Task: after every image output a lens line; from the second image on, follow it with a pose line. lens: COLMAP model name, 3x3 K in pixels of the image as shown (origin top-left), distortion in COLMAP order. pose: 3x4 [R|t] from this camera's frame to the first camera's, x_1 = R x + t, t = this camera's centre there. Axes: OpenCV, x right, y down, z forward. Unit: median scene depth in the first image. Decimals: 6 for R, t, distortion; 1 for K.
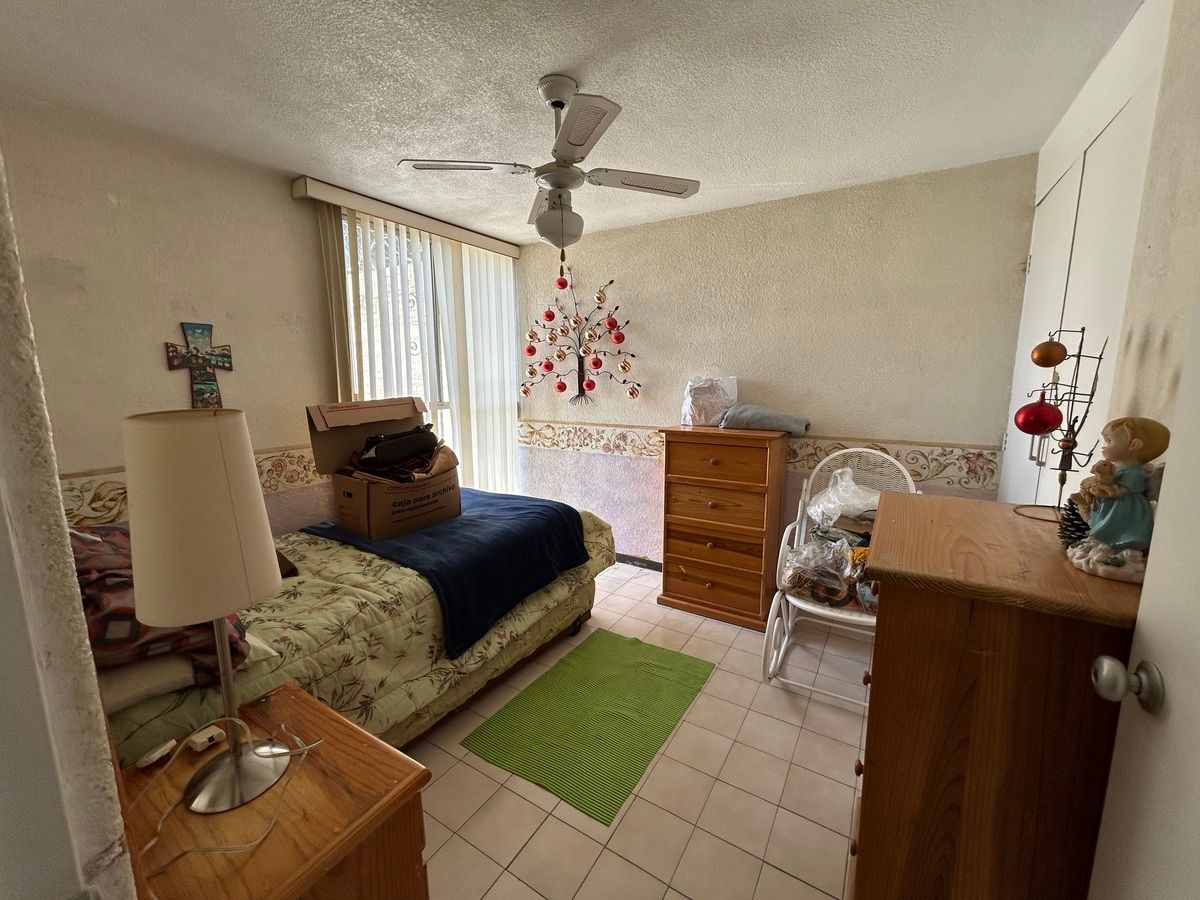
lens RADIAL K [[483.5, 0, 598.4], [0, 483.5, 448.3], [0, 0, 1]] dist [-0.002575, 0.000563]
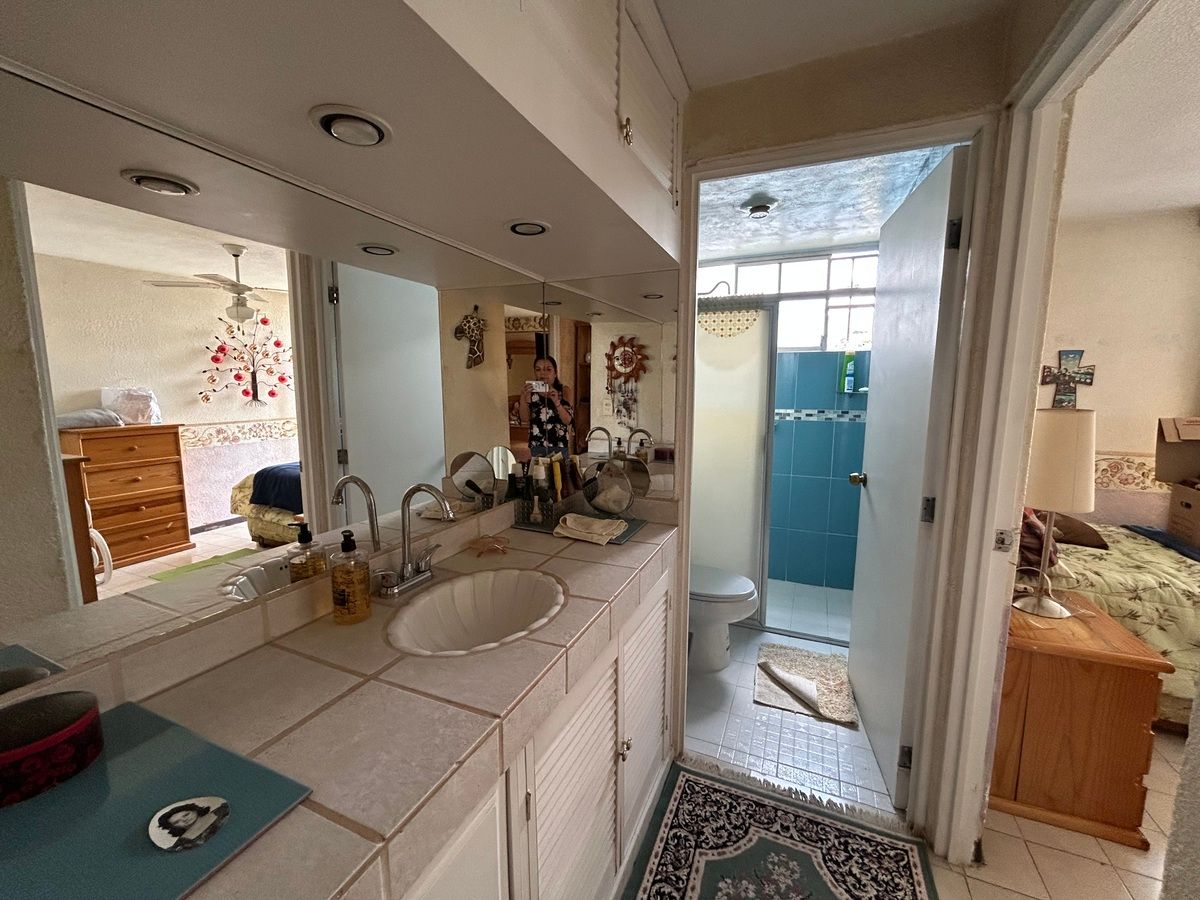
lens RADIAL K [[483.5, 0, 598.4], [0, 483.5, 448.3], [0, 0, 1]] dist [-0.002575, 0.000563]
pose [[0.138788, 0.137049, -0.980793, 0.339001], [-0.157836, 0.980780, 0.114713, 0.062222], [0.977663, 0.138884, 0.157751, -0.461139]]
